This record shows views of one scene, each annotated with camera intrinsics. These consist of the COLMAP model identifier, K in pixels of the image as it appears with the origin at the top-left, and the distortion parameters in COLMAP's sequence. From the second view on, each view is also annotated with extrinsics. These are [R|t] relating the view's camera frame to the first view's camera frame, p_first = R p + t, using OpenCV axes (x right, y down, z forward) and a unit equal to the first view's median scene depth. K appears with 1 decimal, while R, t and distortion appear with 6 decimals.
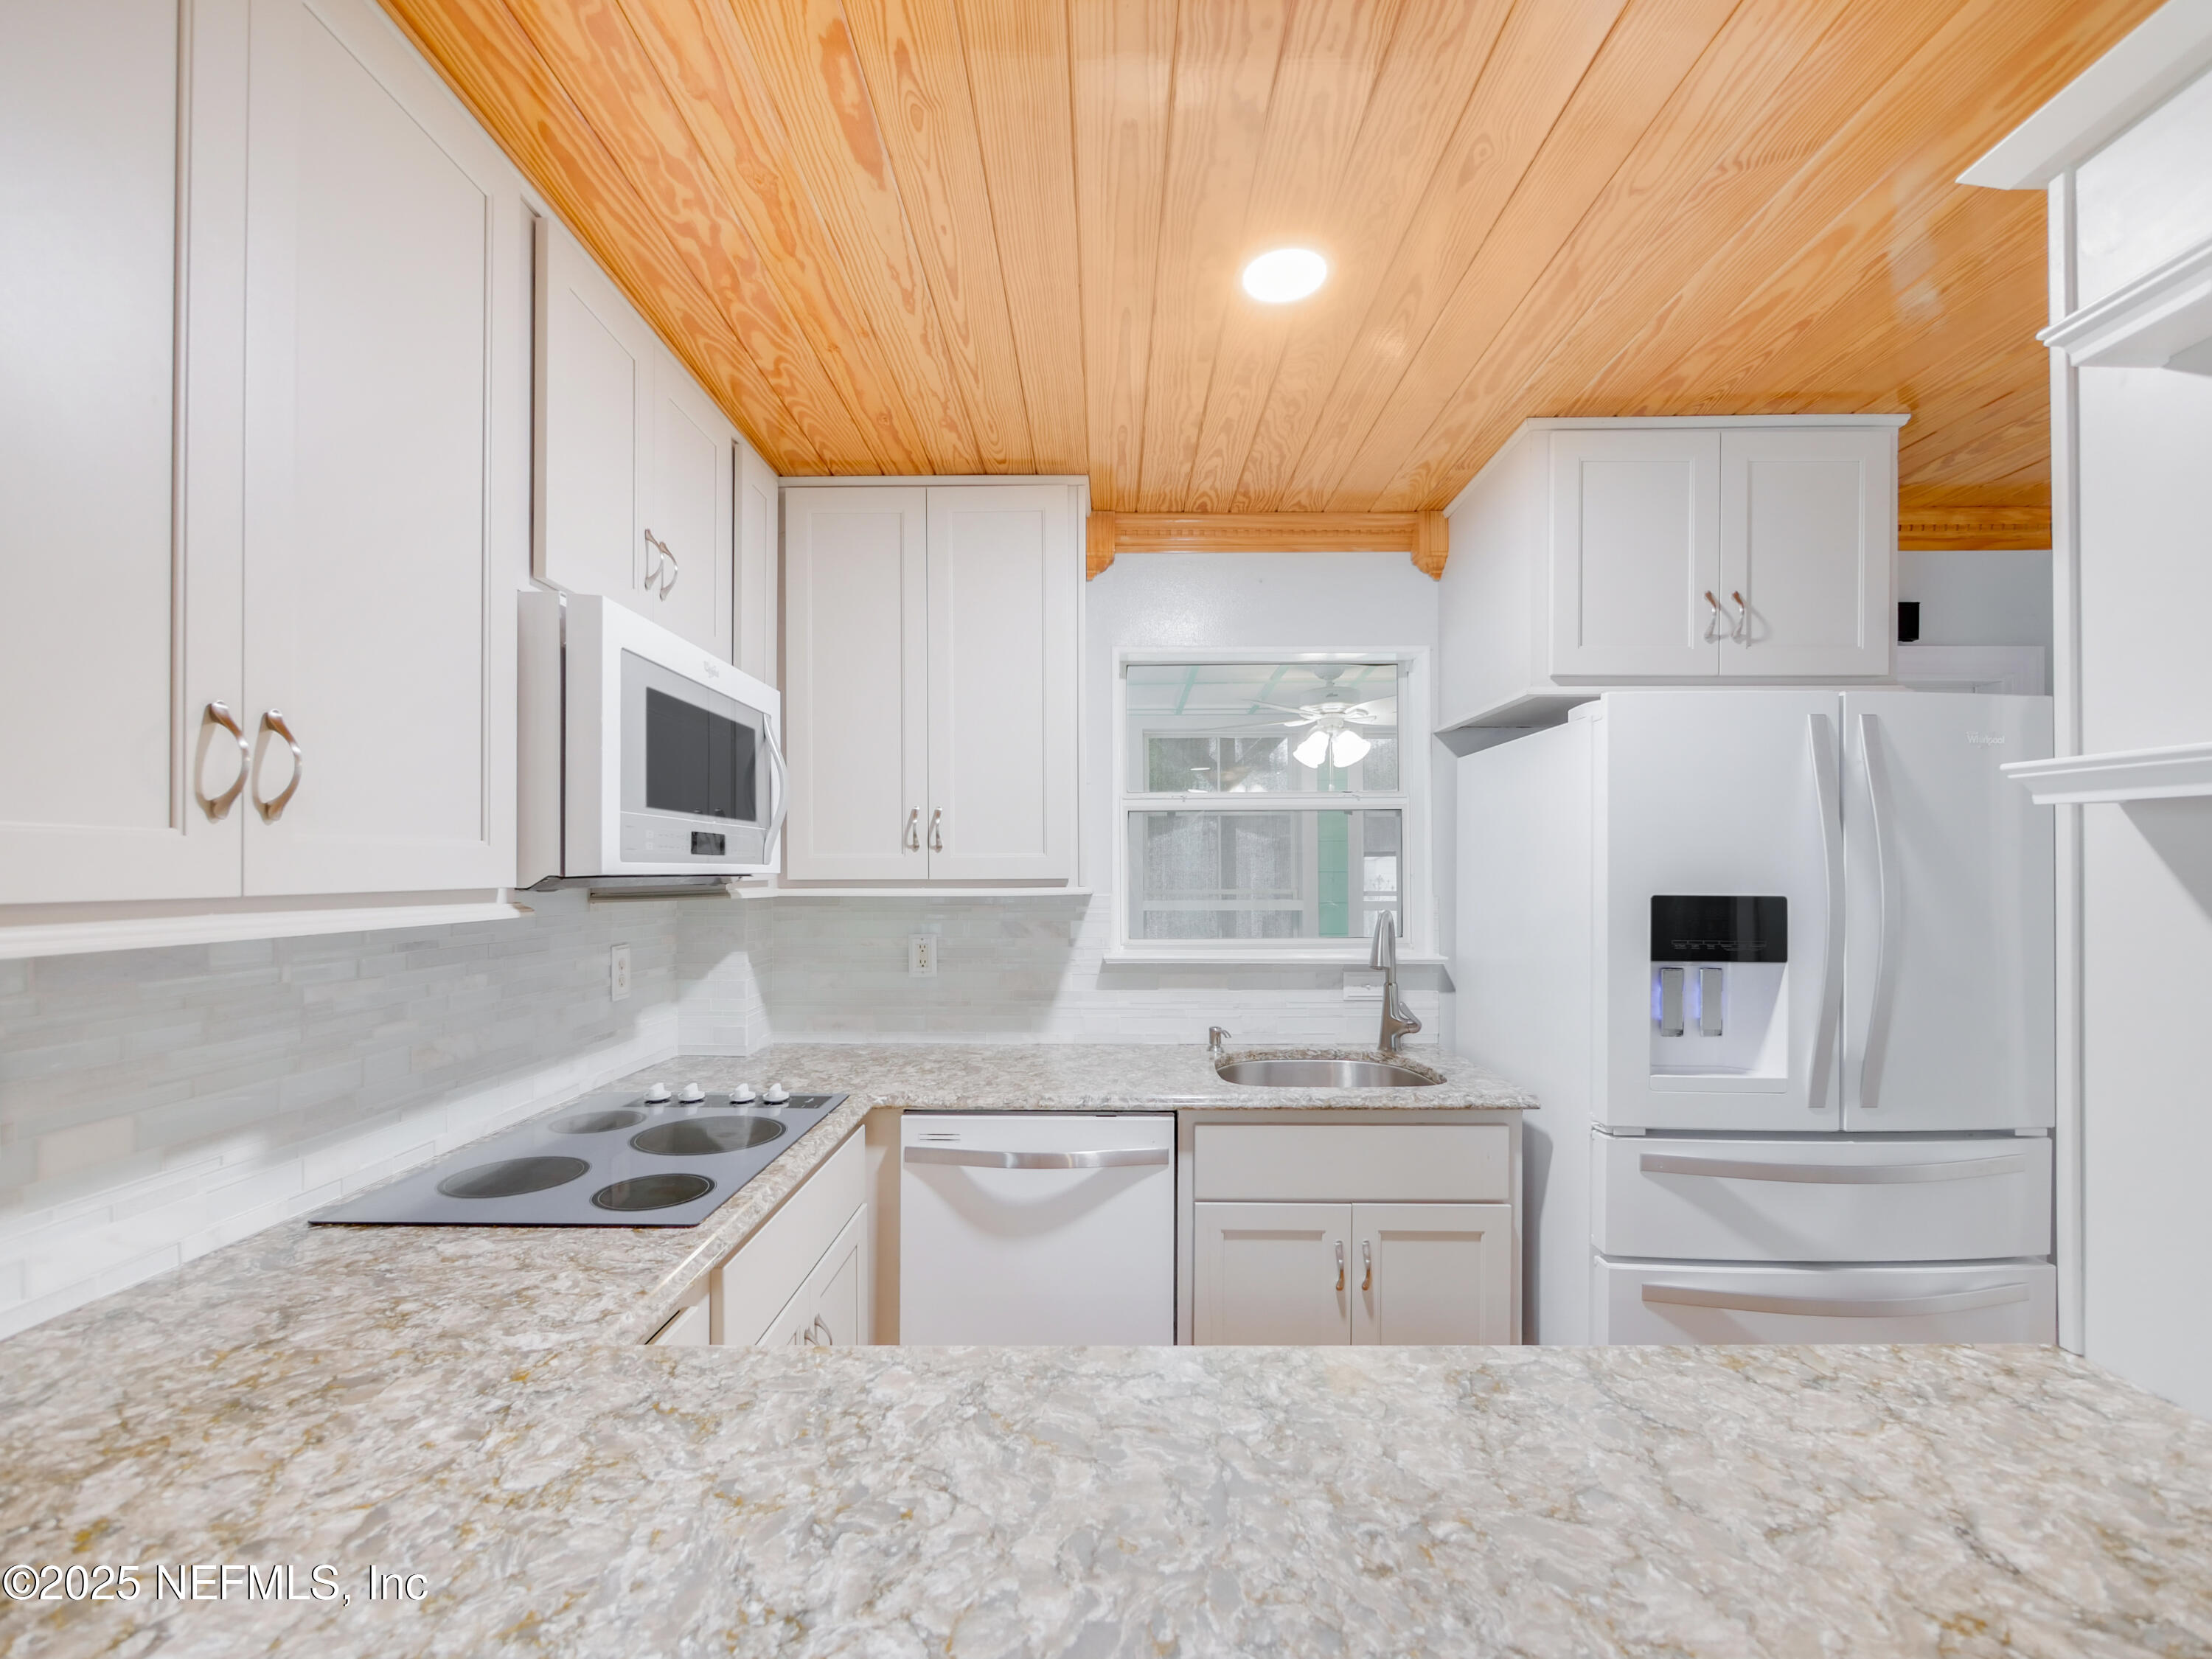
lens RADIAL K [[949.6, 0, 1077.6], [0, 949.6, 890.3], [0, 0, 1]] dist [-0.004047, 0.000204]
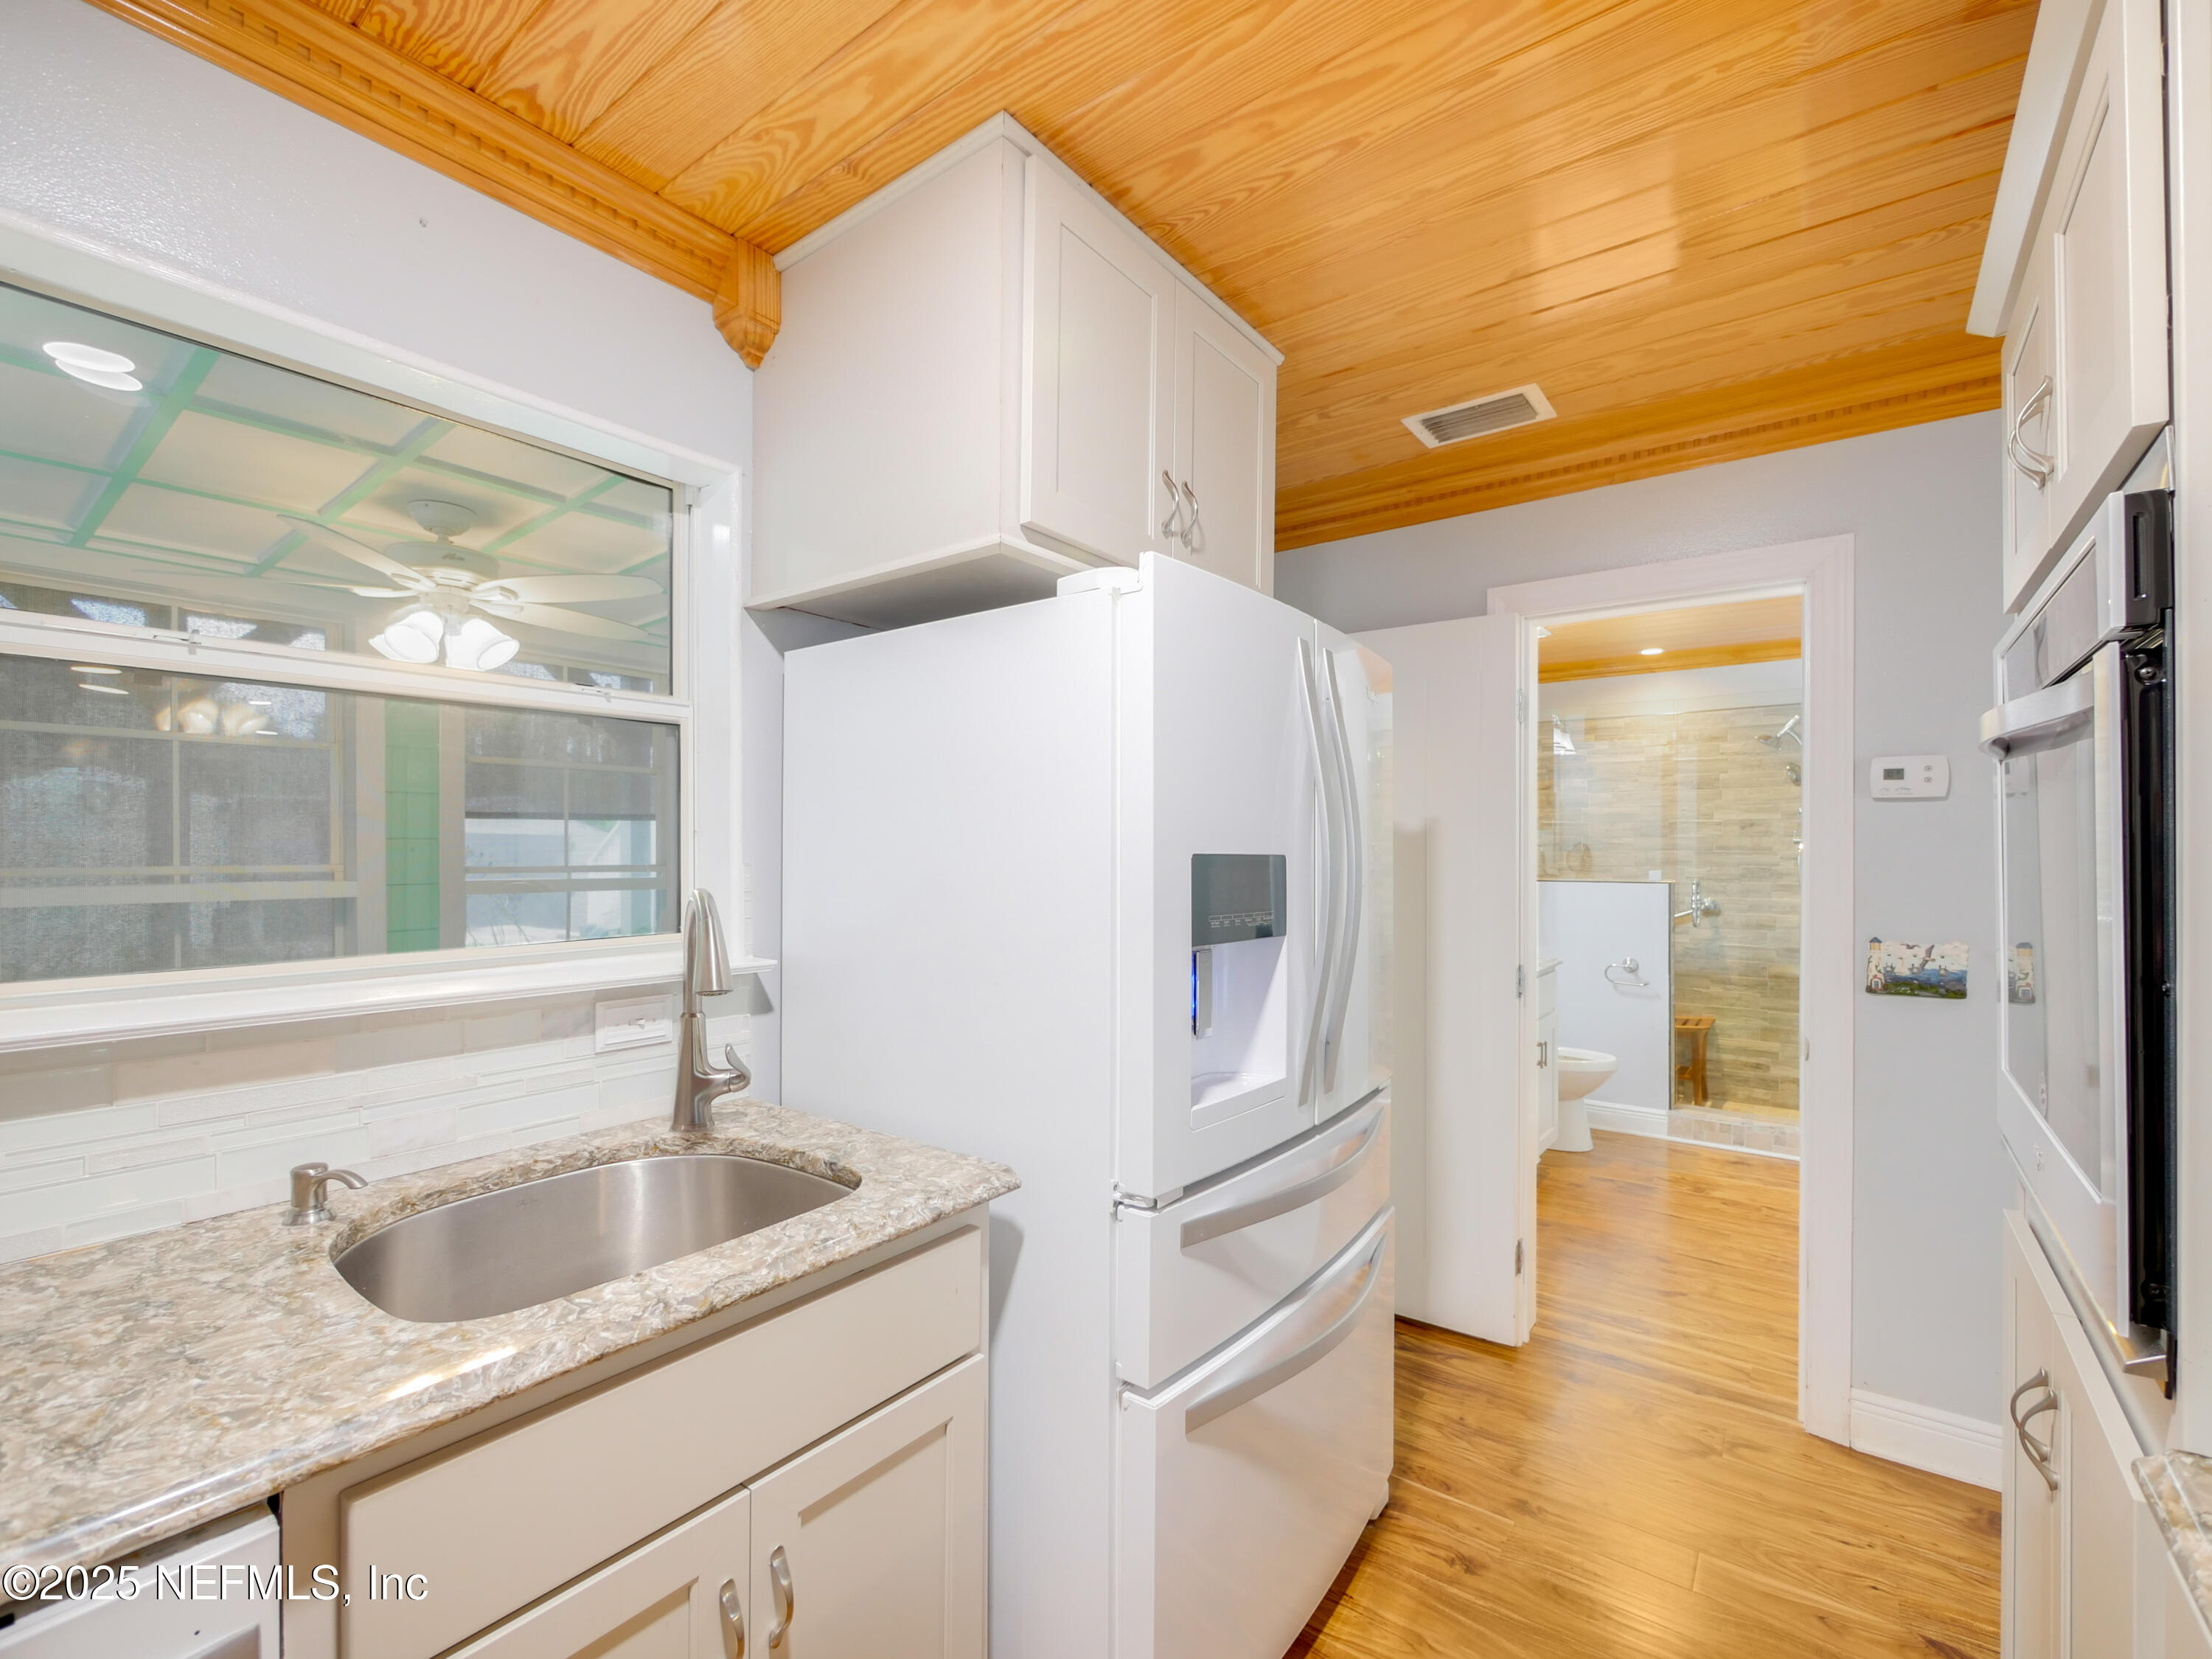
lens RADIAL K [[949.6, 0, 1123.7], [0, 949.6, 854.0], [0, 0, 1]] dist [-0.004047, 0.000204]
pose [[0.563637, 0.002178, 0.826020, -0.005543], [0.010820, 0.999891, -0.010020, 0.008415], [-0.825952, 0.014586, 0.563552, 0.458332]]
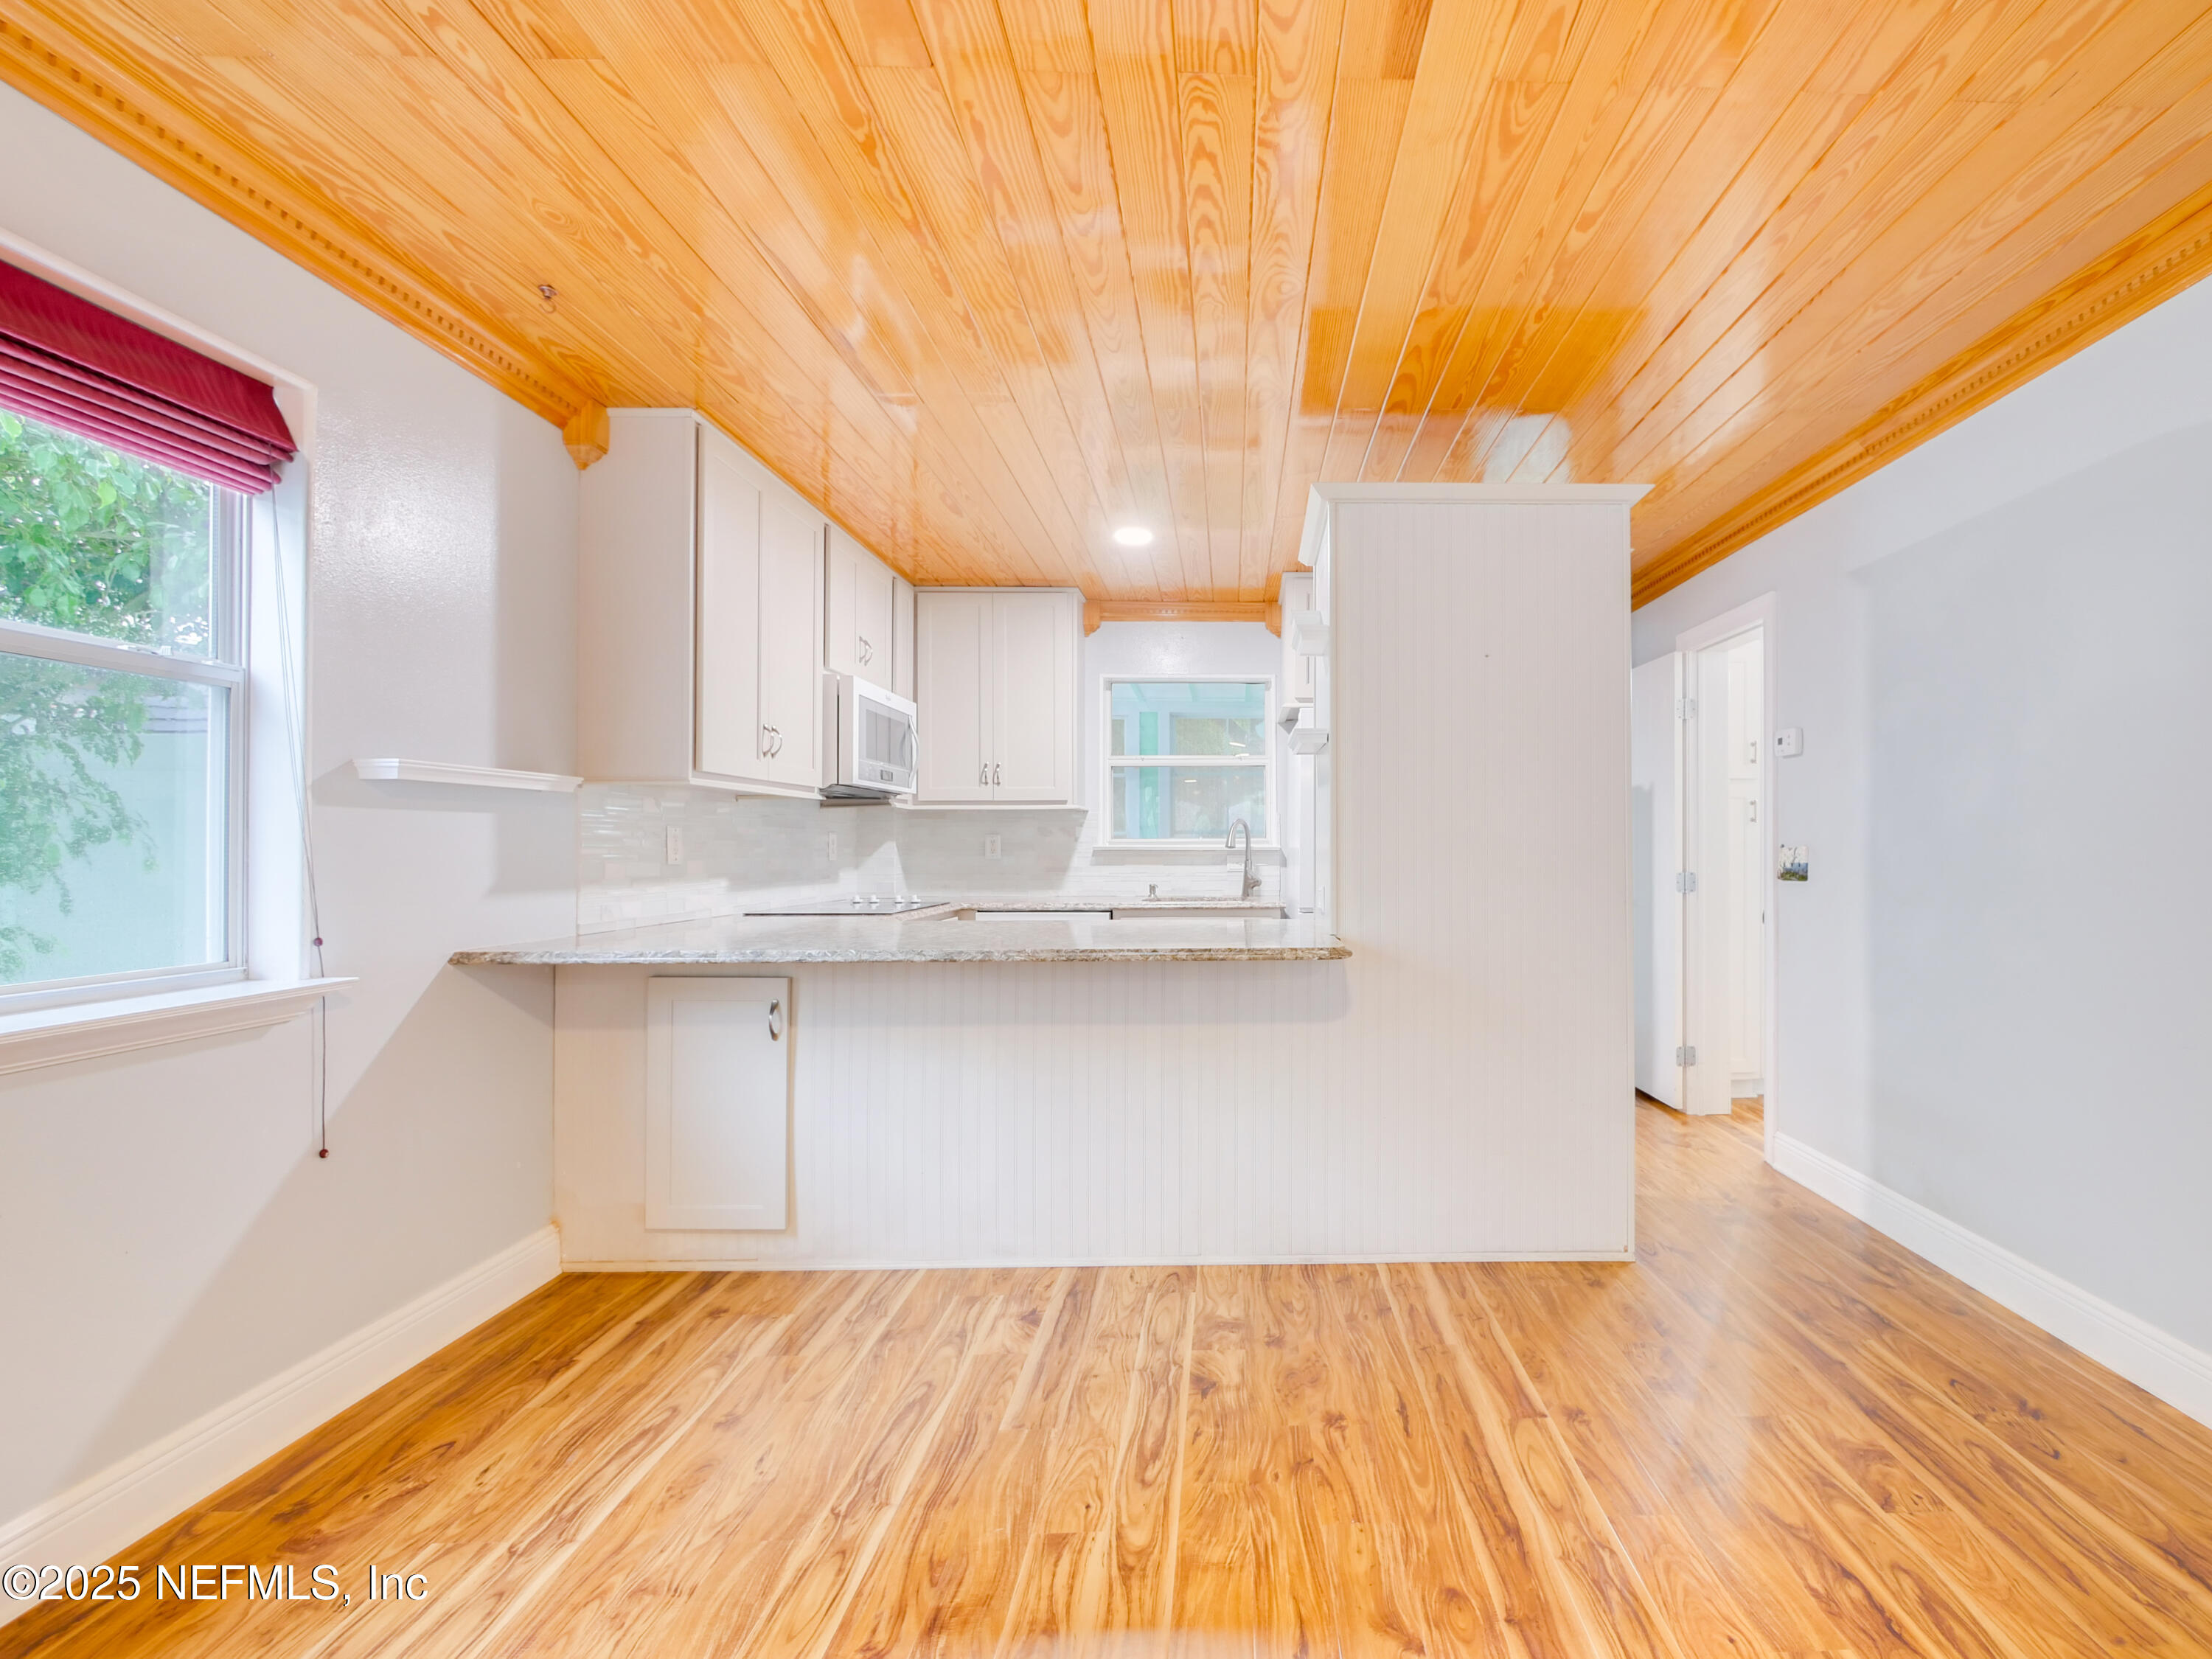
lens RADIAL K [[949.6, 0, 1220.0], [0, 949.6, 872.6], [0, 0, 1]] dist [-0.004047, 0.000204]
pose [[0.999435, 0.002137, 0.033547, 0.220975], [-0.002616, 0.999895, 0.014228, 0.099309], [-0.033513, -0.014308, 0.999336, -0.868531]]
